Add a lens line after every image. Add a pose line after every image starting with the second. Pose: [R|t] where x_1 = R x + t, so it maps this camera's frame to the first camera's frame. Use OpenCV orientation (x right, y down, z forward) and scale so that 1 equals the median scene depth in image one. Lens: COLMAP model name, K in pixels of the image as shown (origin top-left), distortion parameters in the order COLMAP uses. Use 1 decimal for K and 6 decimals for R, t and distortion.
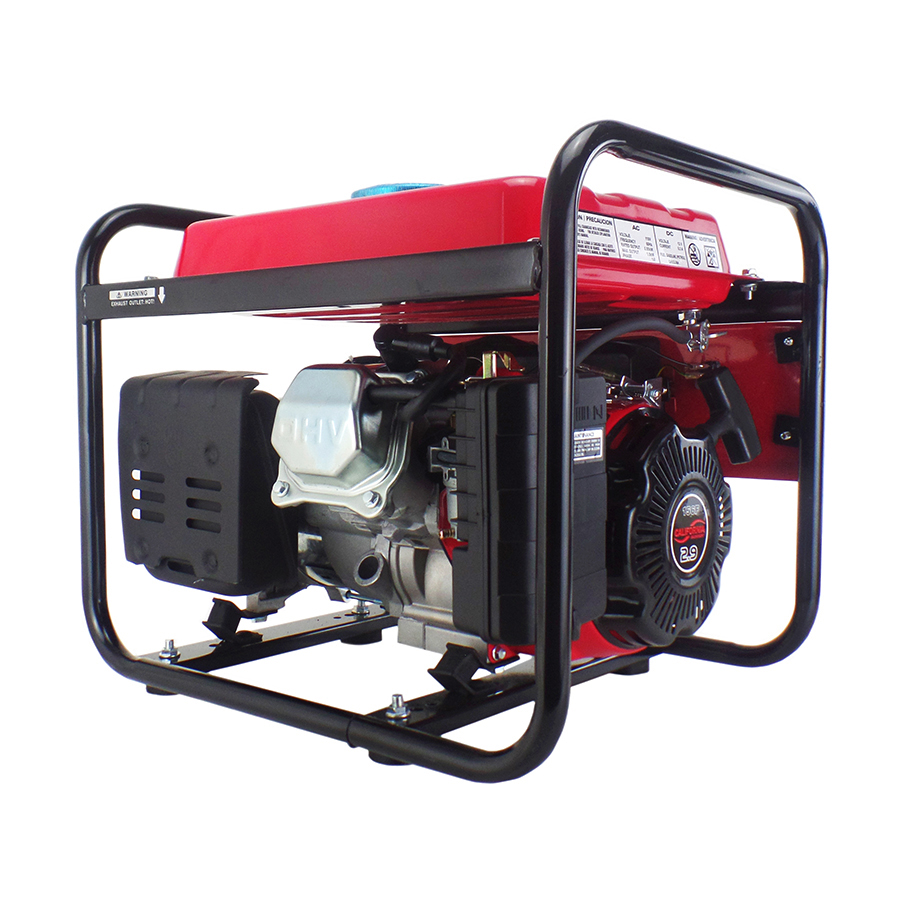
lens RADIAL K [[1127.8, 0, 446.3], [0, 1127.8, 424.7], [0, 0, 1]] dist [0.004009, -0.000379]
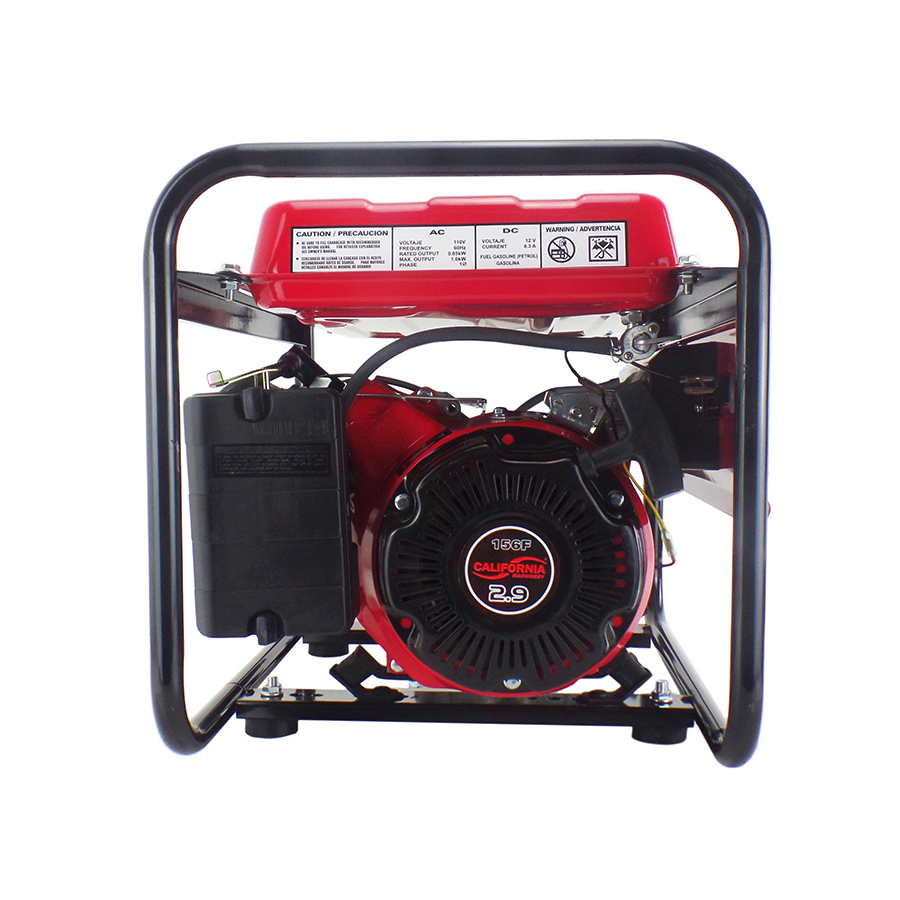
lens RADIAL K [[1156.9, 0, 454.3], [0, 1156.9, 484.8], [0, 0, 1]] dist [0.014419, -0.064158]
pose [[0.592687, 0.057602, -0.803370, 0.882085], [-0.034676, 0.998339, 0.045999, -0.010577], [0.804686, 0.000595, 0.593701, 0.412861]]
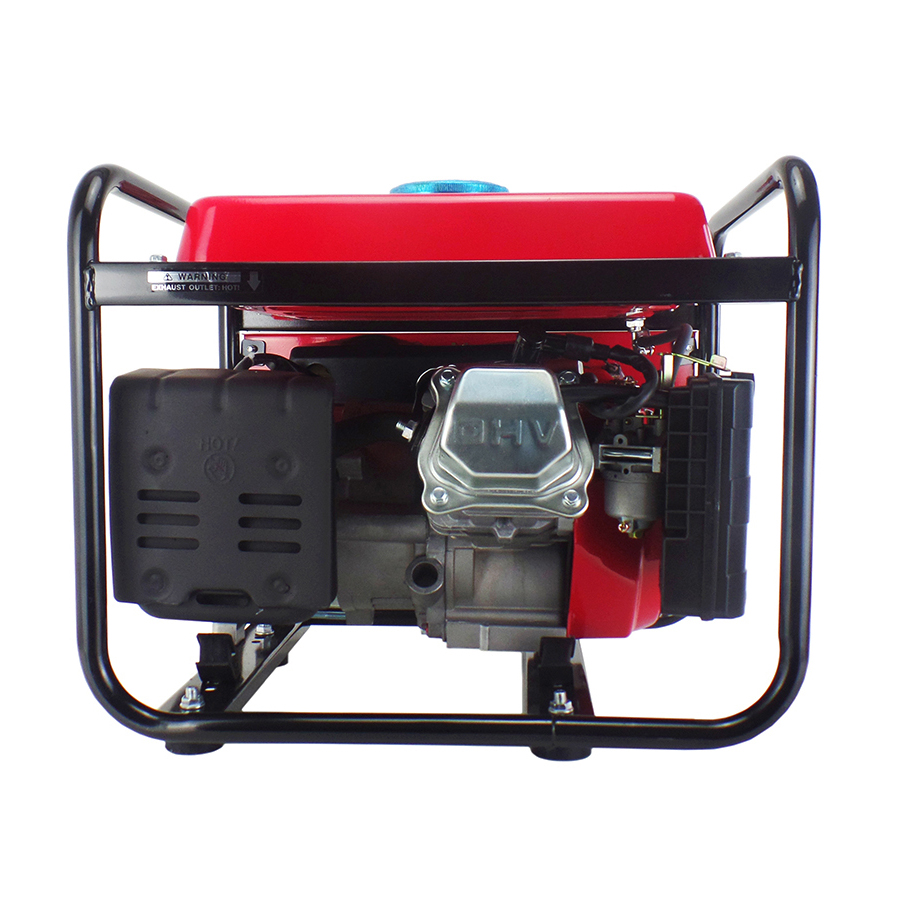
lens RADIAL K [[1141.5, 0, 450.0], [0, 1141.5, 450.0], [0, 0, 1]] dist [0.033289, 0.023990]
pose [[0.791834, -0.036433, 0.609649, -0.673899], [0.021580, 0.999265, 0.031688, -0.011315], [-0.610355, -0.011935, 0.792038, 0.221409]]
